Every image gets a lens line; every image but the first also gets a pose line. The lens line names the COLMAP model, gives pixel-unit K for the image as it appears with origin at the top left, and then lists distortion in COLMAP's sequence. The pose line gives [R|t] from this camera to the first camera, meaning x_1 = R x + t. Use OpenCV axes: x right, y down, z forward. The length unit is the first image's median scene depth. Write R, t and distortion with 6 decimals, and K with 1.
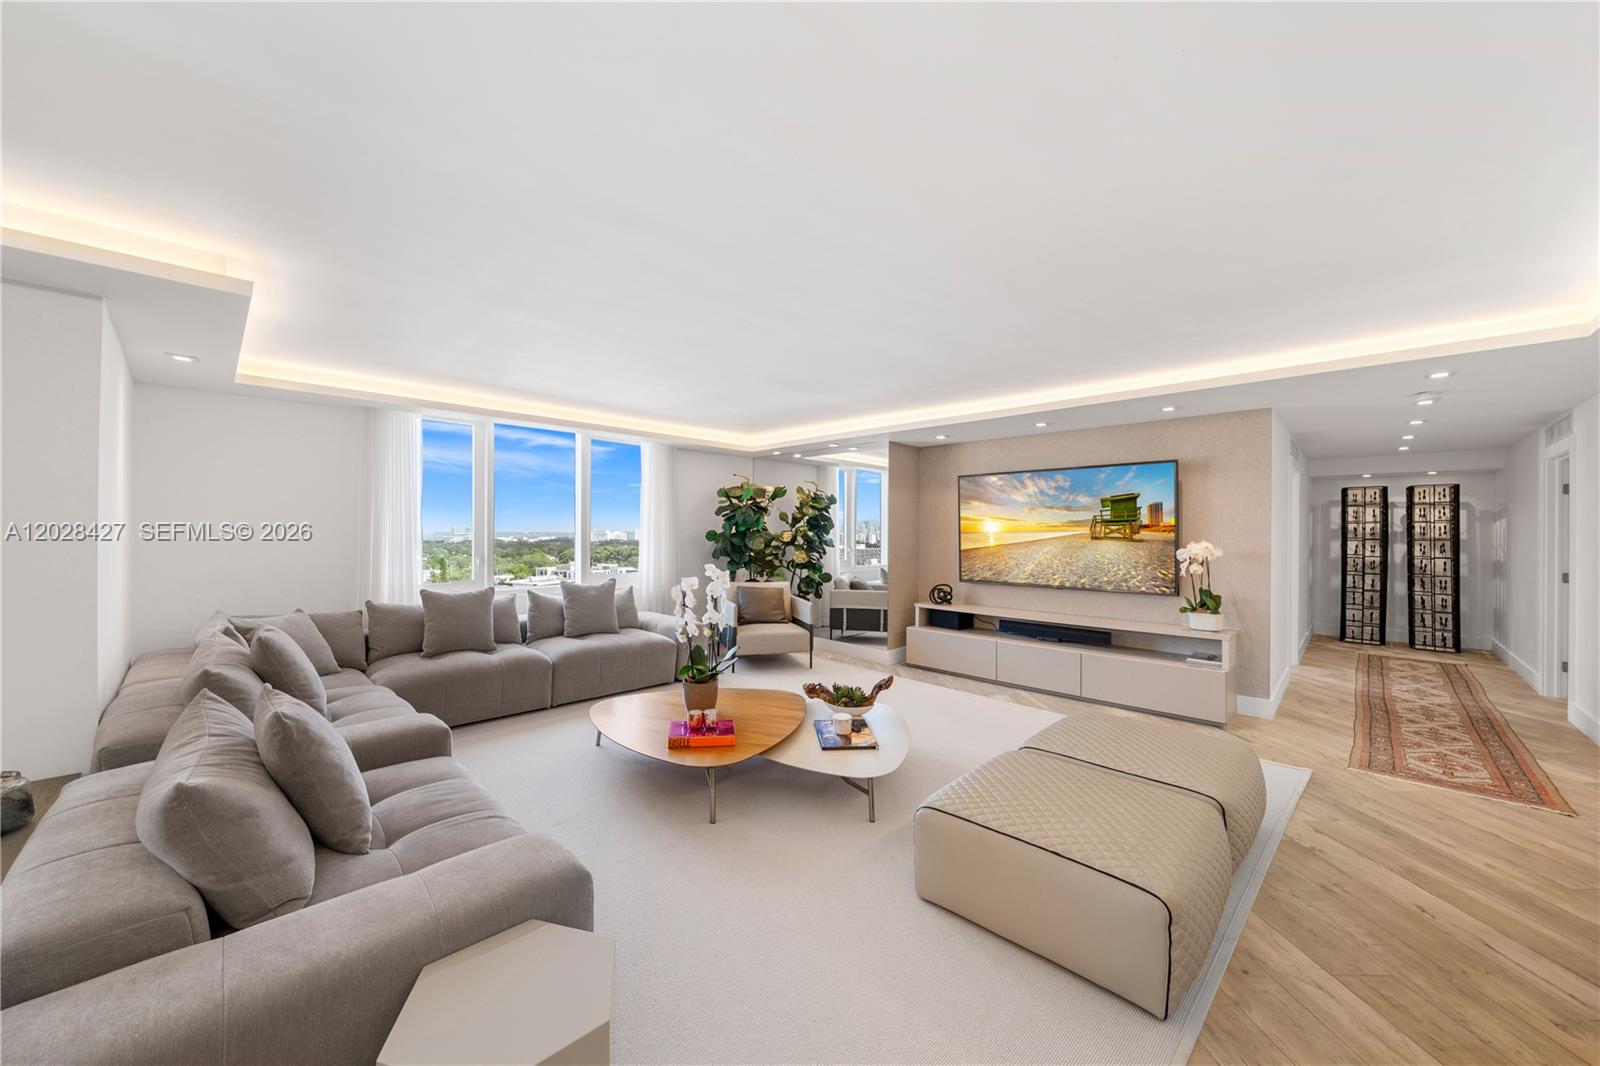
lens RADIAL K [[583.6, 0, 793.5], [0, 583.6, 530.9], [0, 0, 1]] dist [-0.001466, 0.000418]
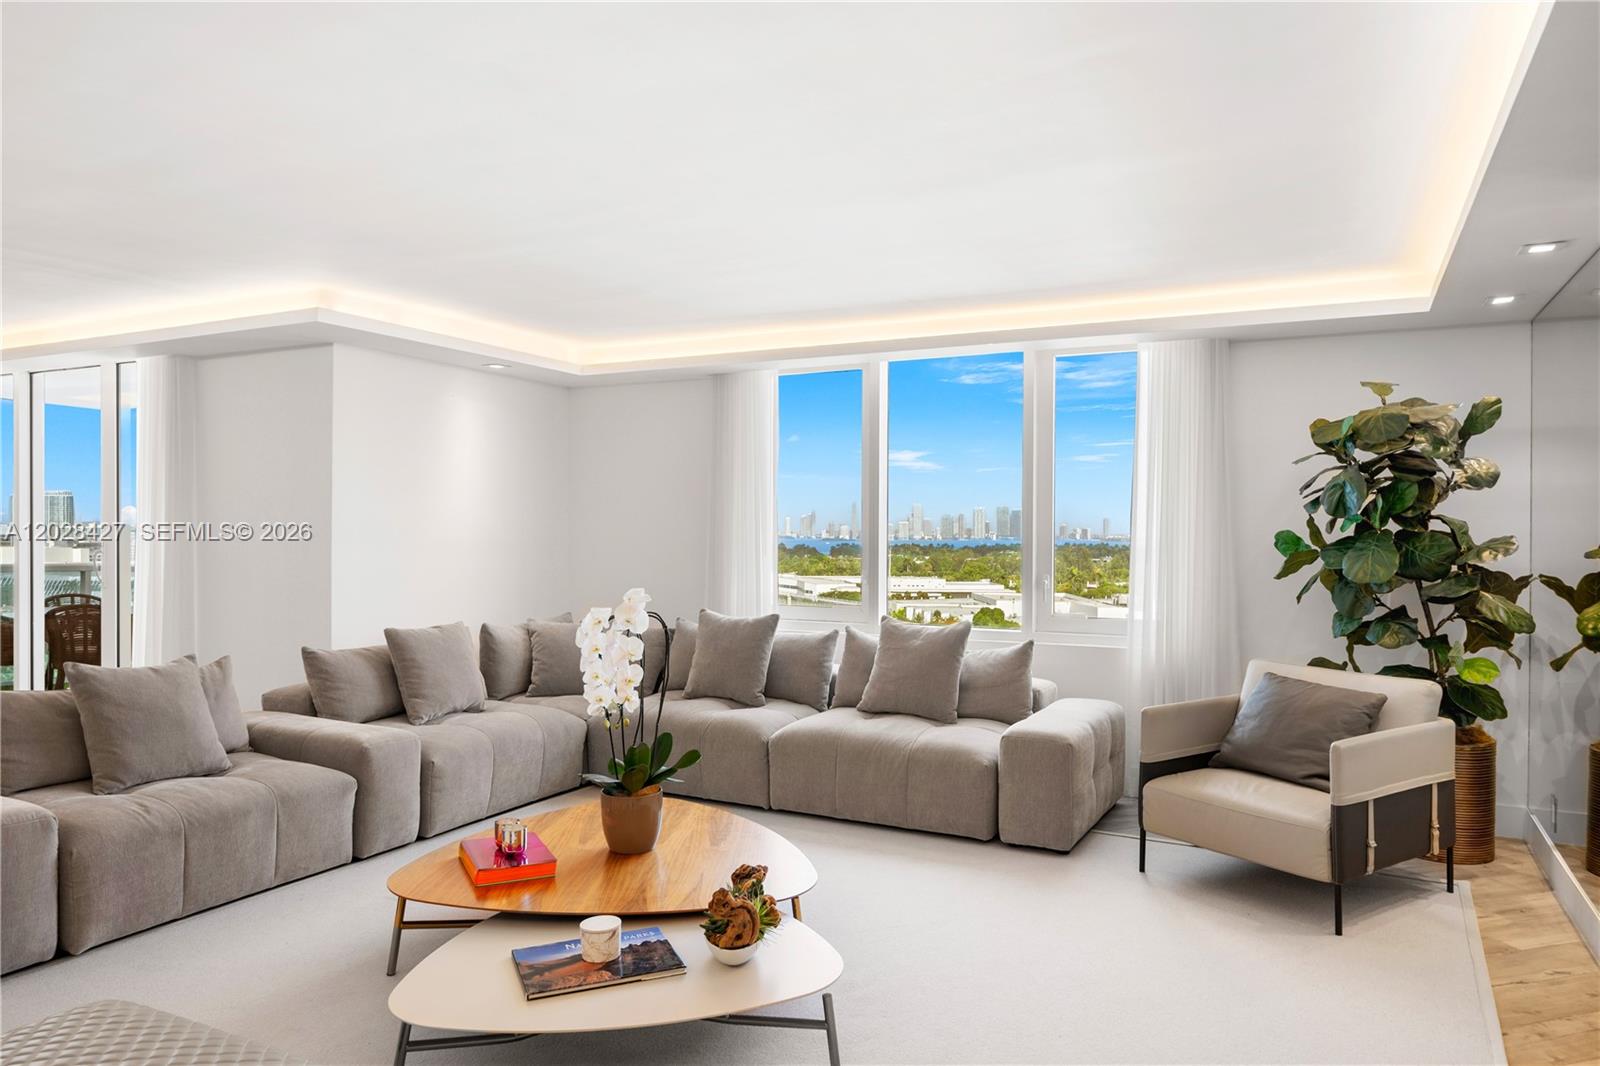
lens RADIAL K [[1103.5, 0, 773.6], [0, 1103.5, 531.5], [0, 0, 1]] dist [0.005384, 0.006699]
pose [[0.294793, 0.000219, -0.955561, 0.497673], [-0.004188, 0.999991, -0.001063, 0.001931], [0.955552, 0.004315, 0.294791, 0.446239]]
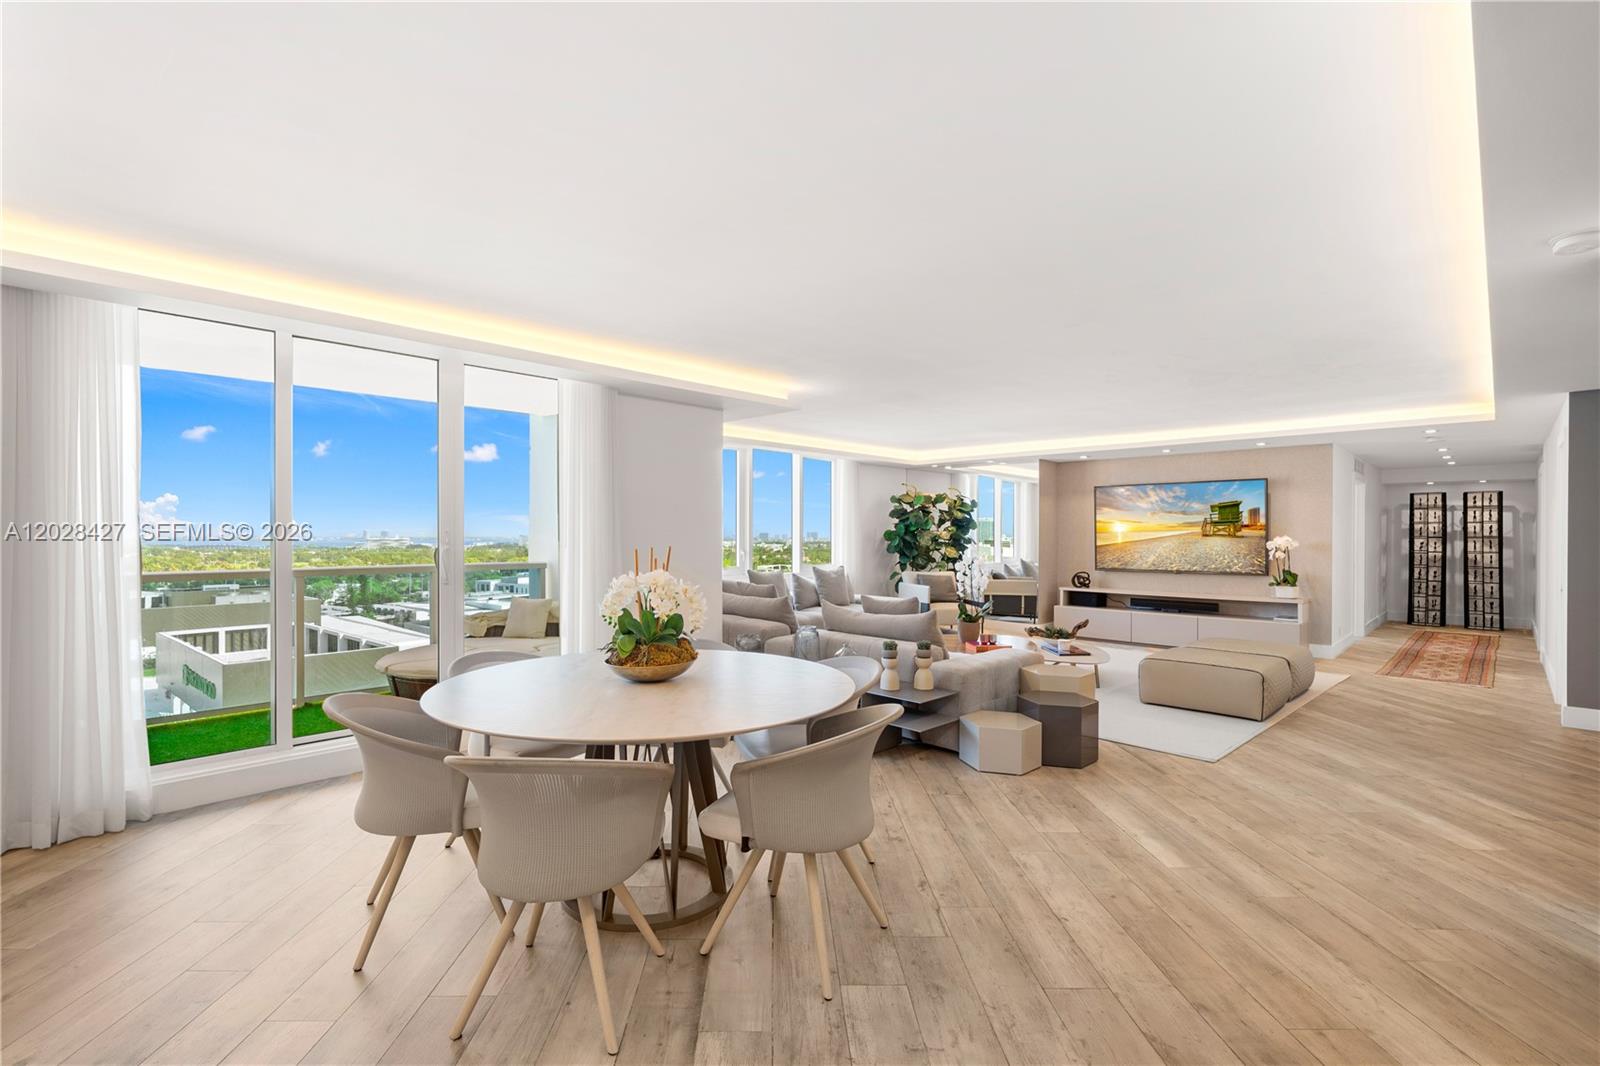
lens RADIAL K [[725.7, 0, 796.0], [0, 725.7, 537.2], [0, 0, 1]] dist [0.011811, -0.000644]
pose [[0.999974, -0.001458, 0.006996, -0.356181], [0.001434, 0.999993, 0.003477, 0.008487], [-0.007001, -0.003466, 0.999969, -0.545257]]
